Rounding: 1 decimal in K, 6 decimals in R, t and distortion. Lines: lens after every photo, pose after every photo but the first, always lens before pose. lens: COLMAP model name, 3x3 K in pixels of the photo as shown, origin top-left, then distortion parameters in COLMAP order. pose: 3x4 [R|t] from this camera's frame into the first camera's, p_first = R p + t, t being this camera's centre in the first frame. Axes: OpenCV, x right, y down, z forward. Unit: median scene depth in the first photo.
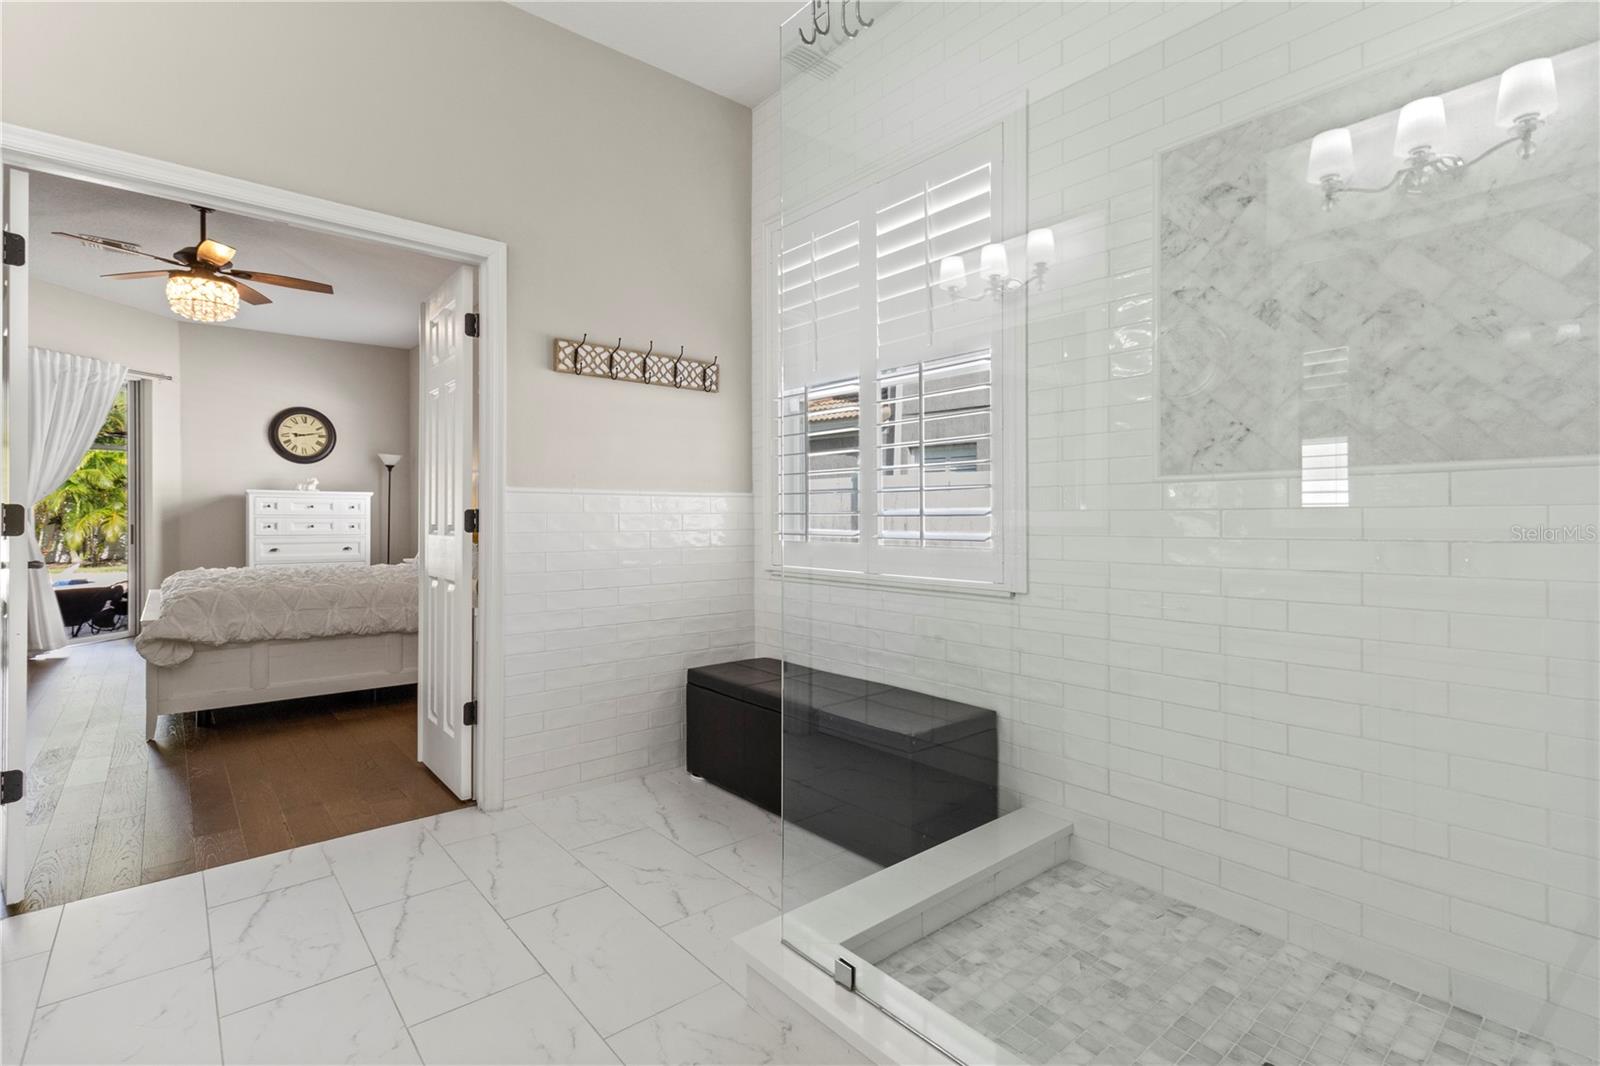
lens RADIAL K [[741.2, 0, 804.7], [0, 741.2, 522.6], [0, 0, 1]] dist [0.007139, 0.000180]
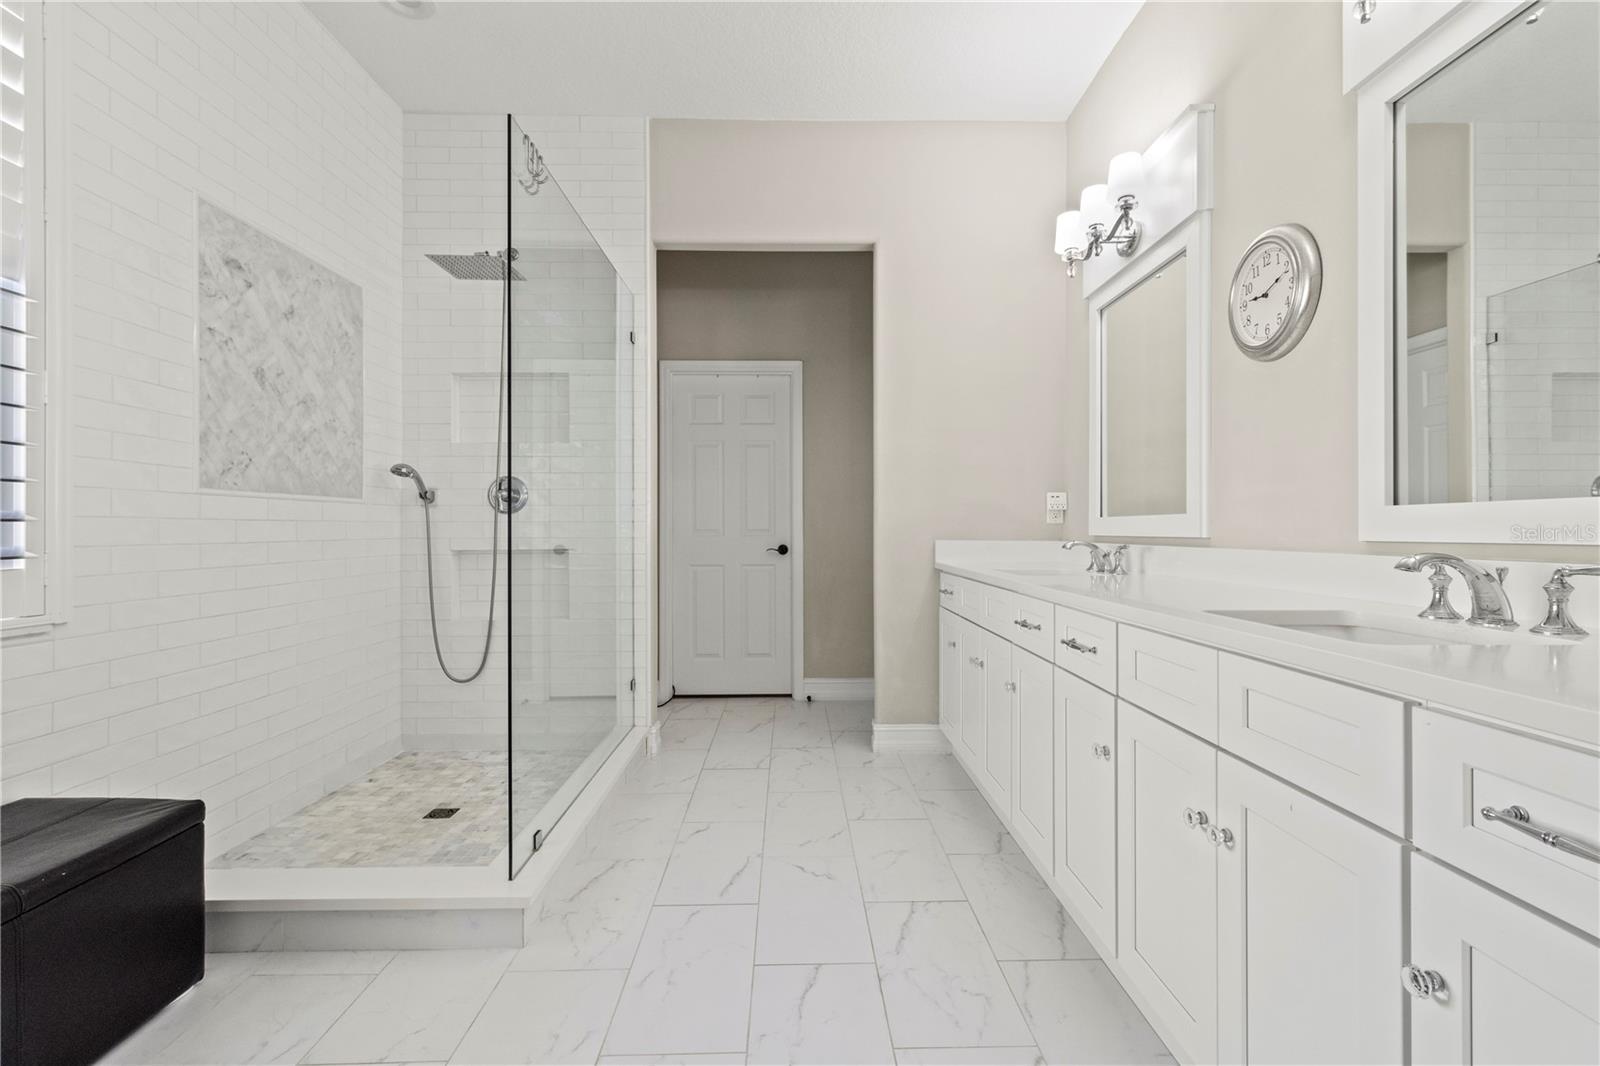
lens RADIAL K [[741.2, 0, 804.7], [0, 741.2, 522.6], [0, 0, 1]] dist [0.007139, 0.000180]
pose [[-0.770909, 0.007670, 0.636900, -0.954456], [0.002903, 0.999959, -0.008528, 0.000457], [-0.636939, -0.004725, -0.770900, 1.331133]]
